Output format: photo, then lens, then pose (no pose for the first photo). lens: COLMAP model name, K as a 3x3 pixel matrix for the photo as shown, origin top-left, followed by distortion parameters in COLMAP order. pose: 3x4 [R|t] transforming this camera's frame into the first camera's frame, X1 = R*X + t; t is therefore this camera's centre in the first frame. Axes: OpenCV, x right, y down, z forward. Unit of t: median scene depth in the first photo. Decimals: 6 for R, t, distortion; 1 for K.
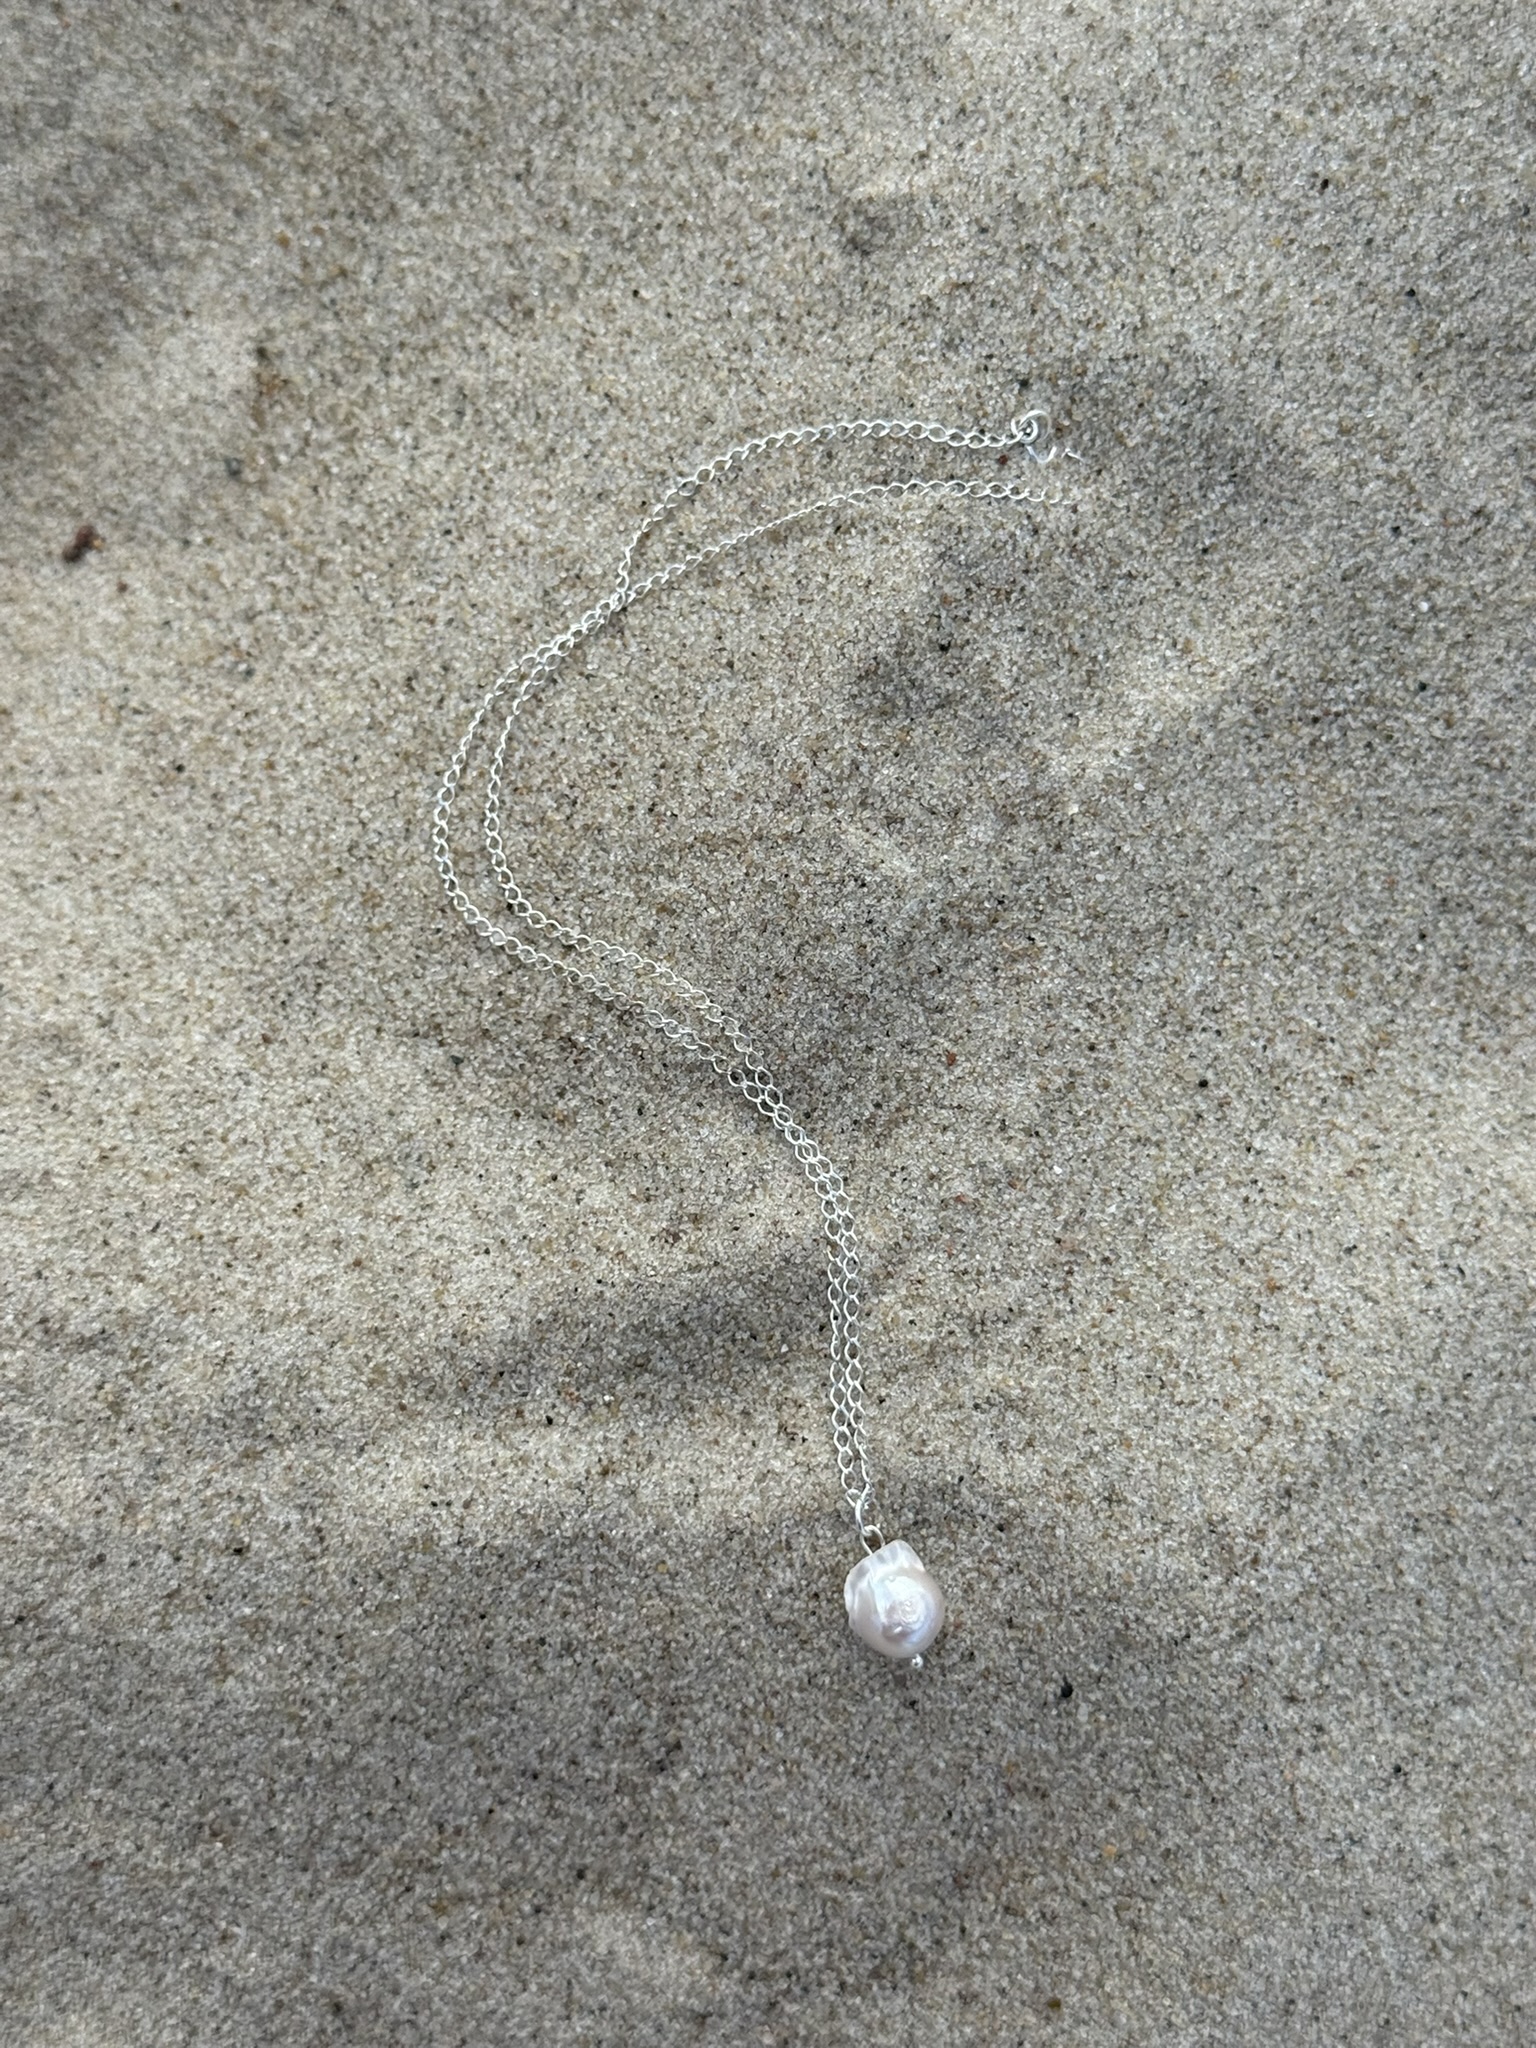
lens RADIAL K [[3036.8, 0, 768.0], [0, 3036.8, 1024.0], [0, 0, 1]] dist [0.193392, -0.574995]
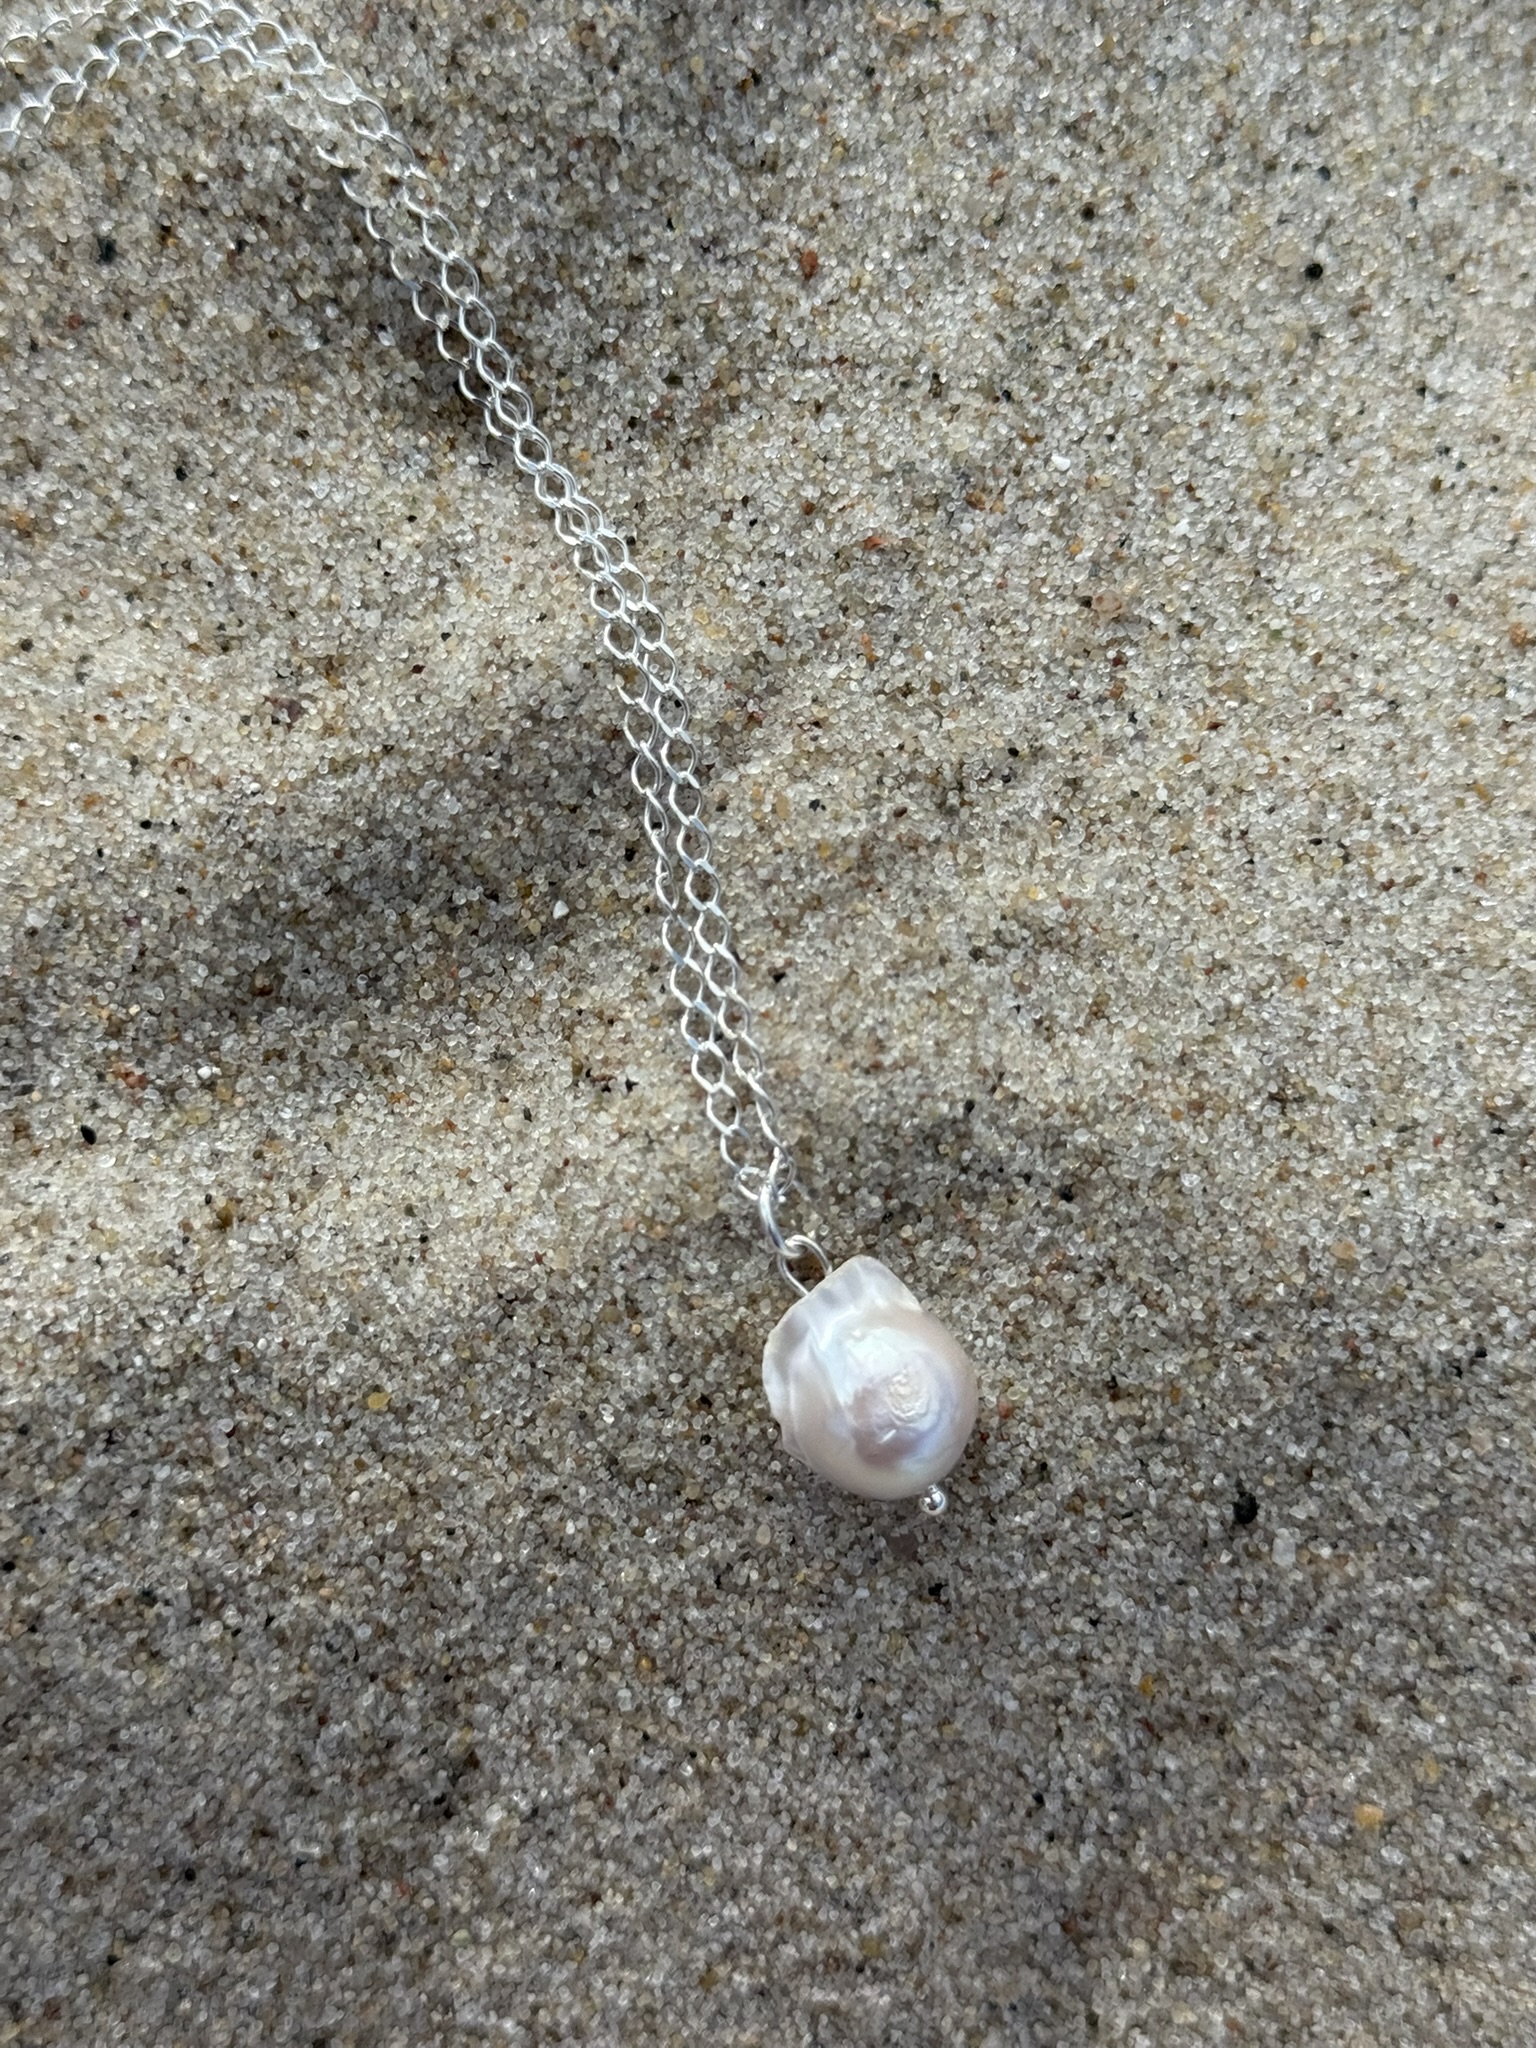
lens RADIAL K [[3036.8, 0, 768.0], [0, 3036.8, 1024.0], [0, 0, 1]] dist [0.193392, -0.574995]
pose [[0.985228, -0.156561, 0.069393, 0.001593], [0.155899, 0.987661, 0.014879, 0.121702], [-0.070866, -0.003841, 0.997478, 0.518060]]
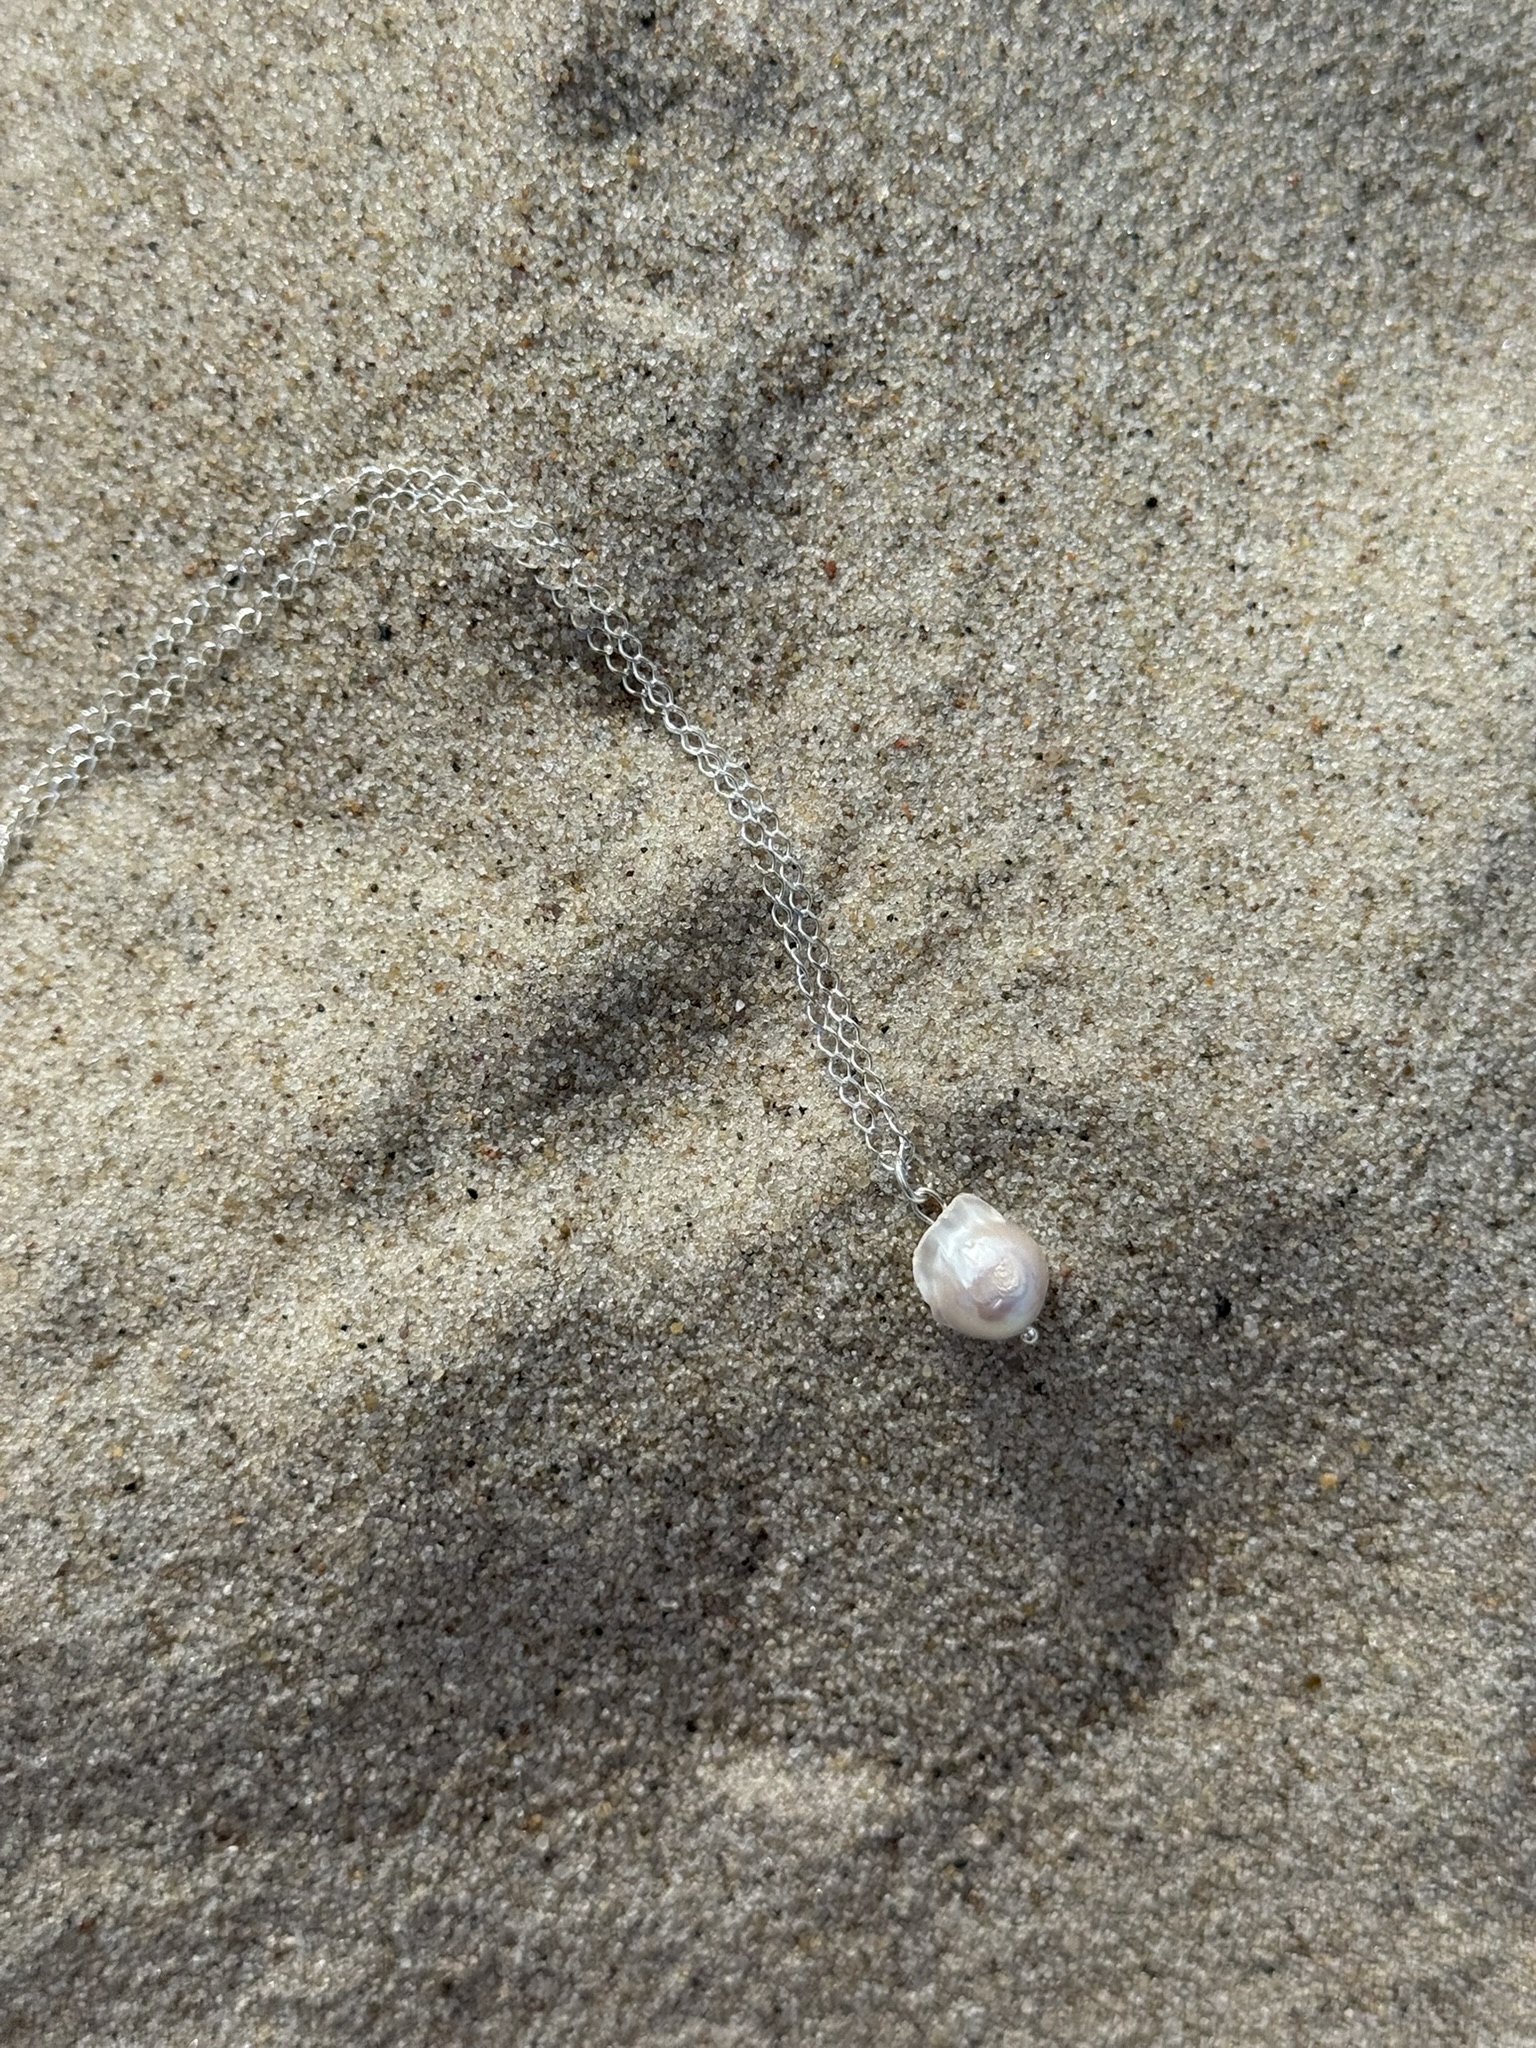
lens RADIAL K [[3019.9, 0, 761.6], [0, 3019.9, 1000.7], [0, 0, 1]] dist [0.164766, -0.370270]
pose [[0.947597, -0.314163, 0.057979, -0.032298], [0.307931, 0.946540, 0.096126, 0.035033], [-0.085079, -0.073235, 0.993679, 0.254251]]
